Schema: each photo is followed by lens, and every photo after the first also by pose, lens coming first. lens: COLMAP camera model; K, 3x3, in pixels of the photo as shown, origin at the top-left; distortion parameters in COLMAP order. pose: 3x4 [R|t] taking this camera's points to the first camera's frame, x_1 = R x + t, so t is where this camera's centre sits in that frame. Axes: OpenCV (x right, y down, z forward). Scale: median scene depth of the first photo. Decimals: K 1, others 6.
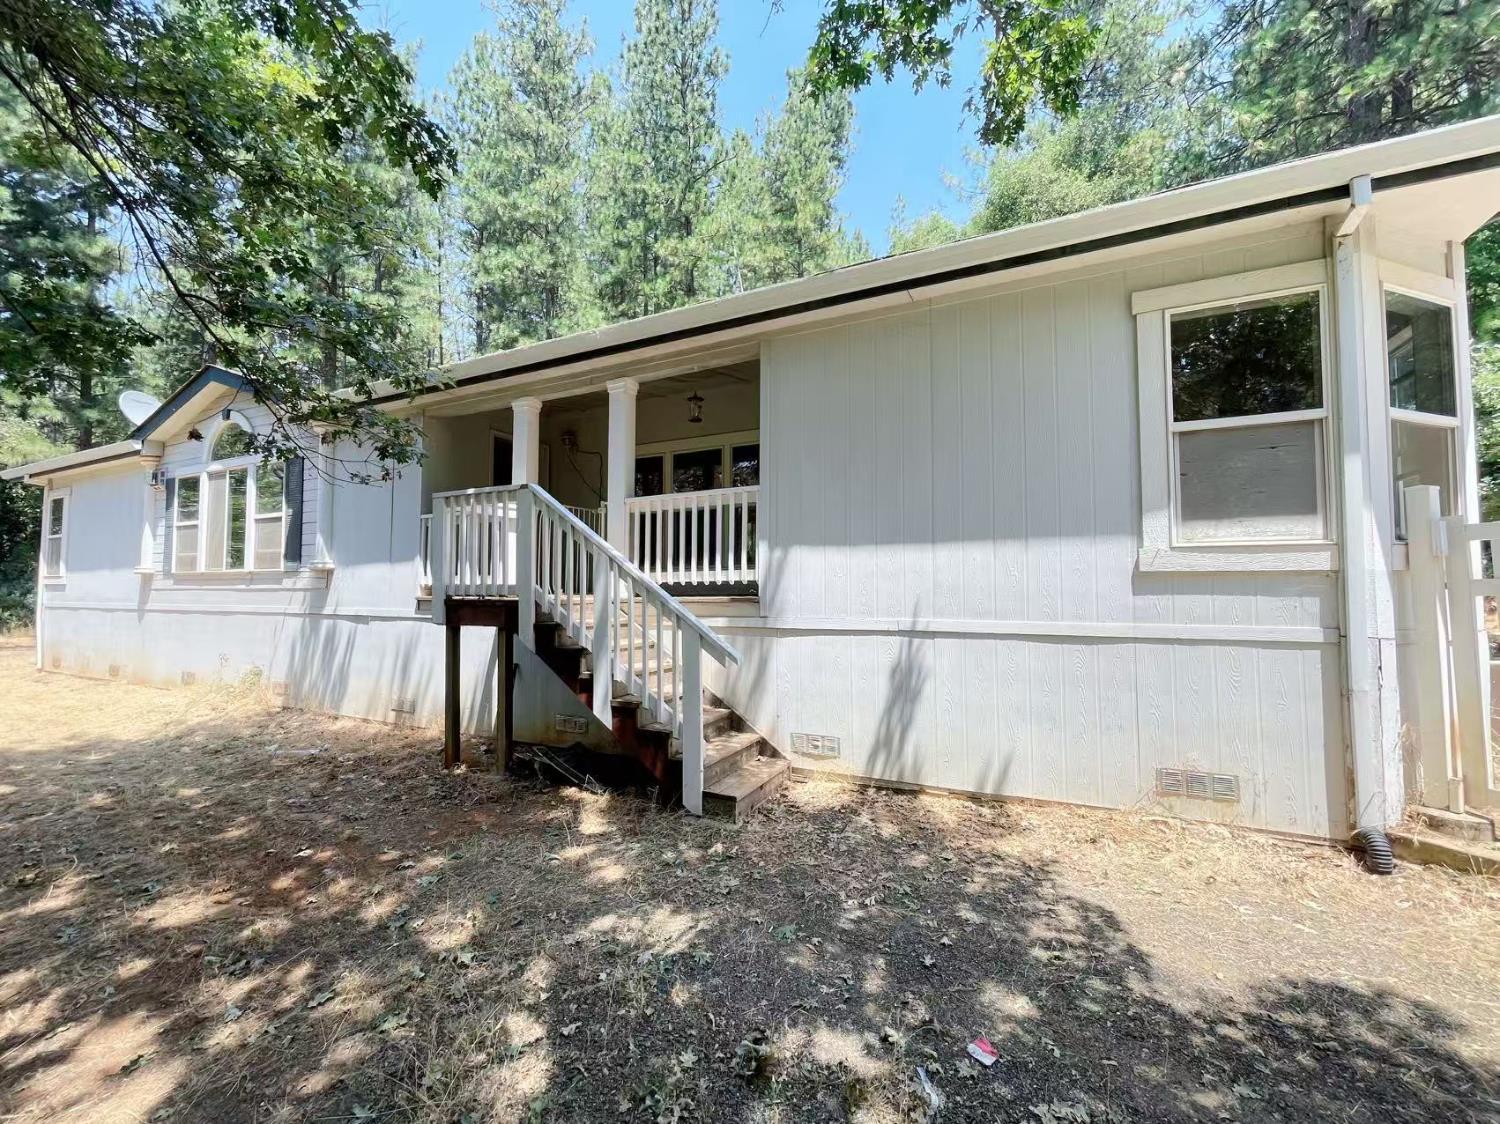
lens RADIAL K [[619.0, 0, 744.5], [0, 619.0, 562.5], [0, 0, 1]] dist [0.008157, -0.000101]
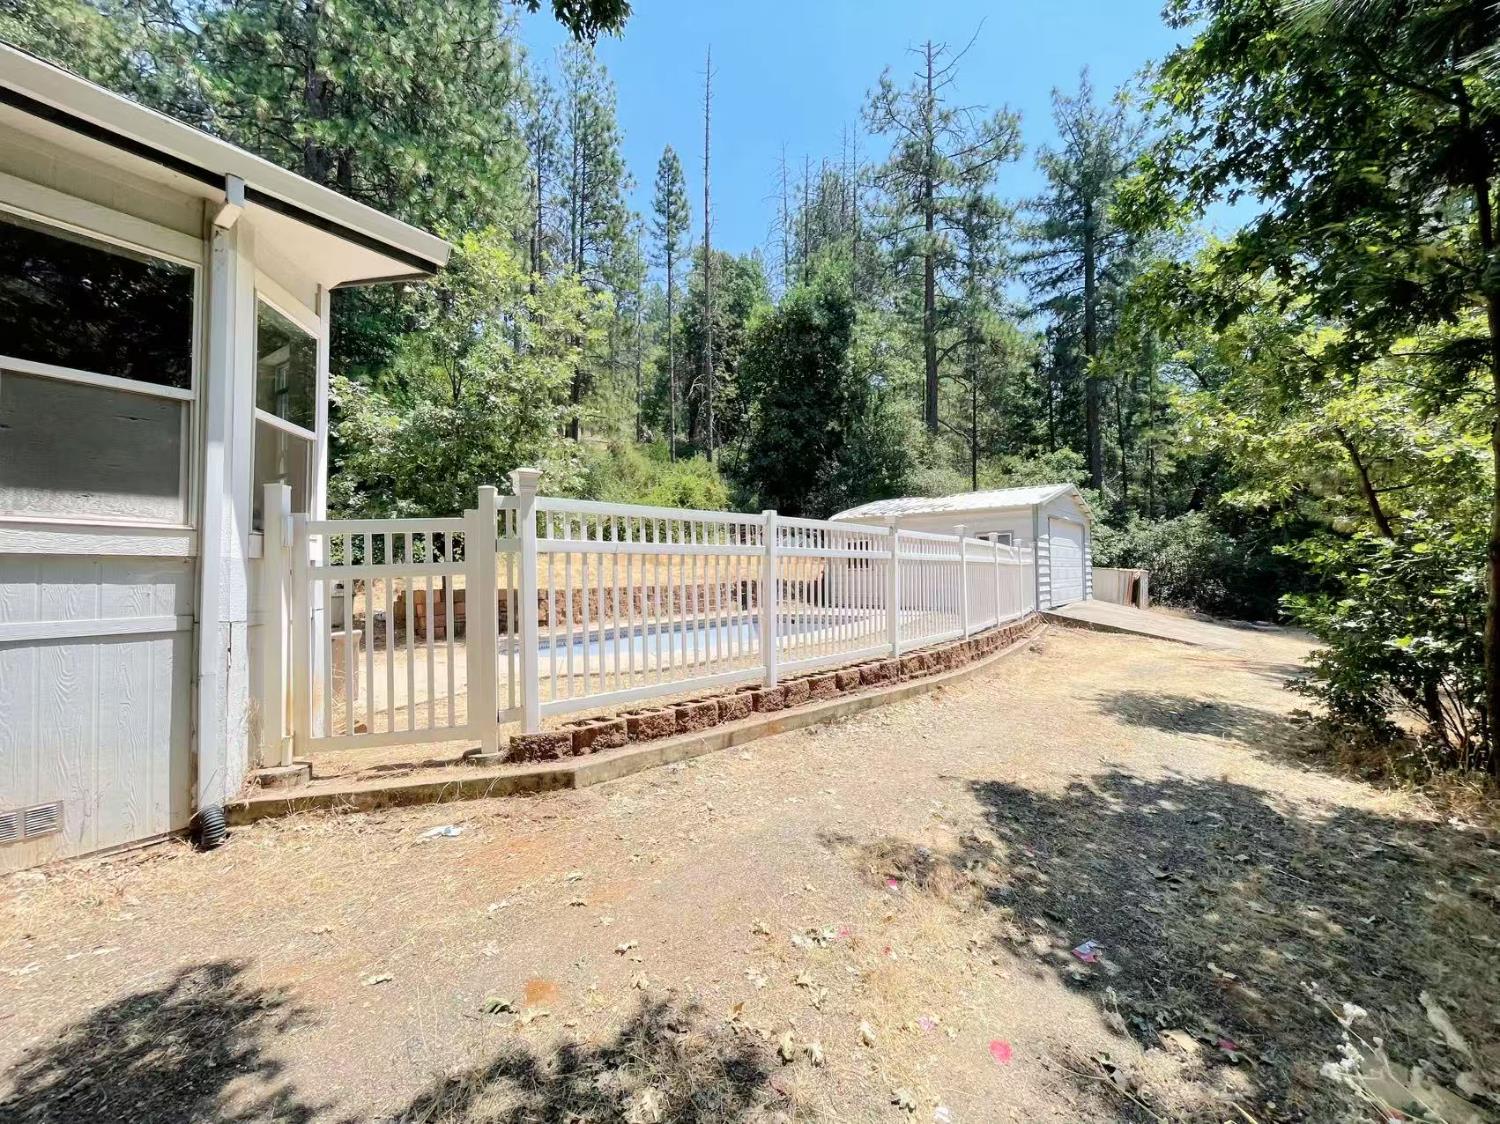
lens RADIAL K [[619.0, 0, 741.8], [0, 619.0, 562.6], [0, 0, 1]] dist [0.008157, -0.000101]
pose [[0.188071, 0.016962, 0.982009, 0.141474], [-0.037388, 0.999250, -0.010100, -0.000191], [-0.981443, -0.034816, 0.188564, -0.041106]]
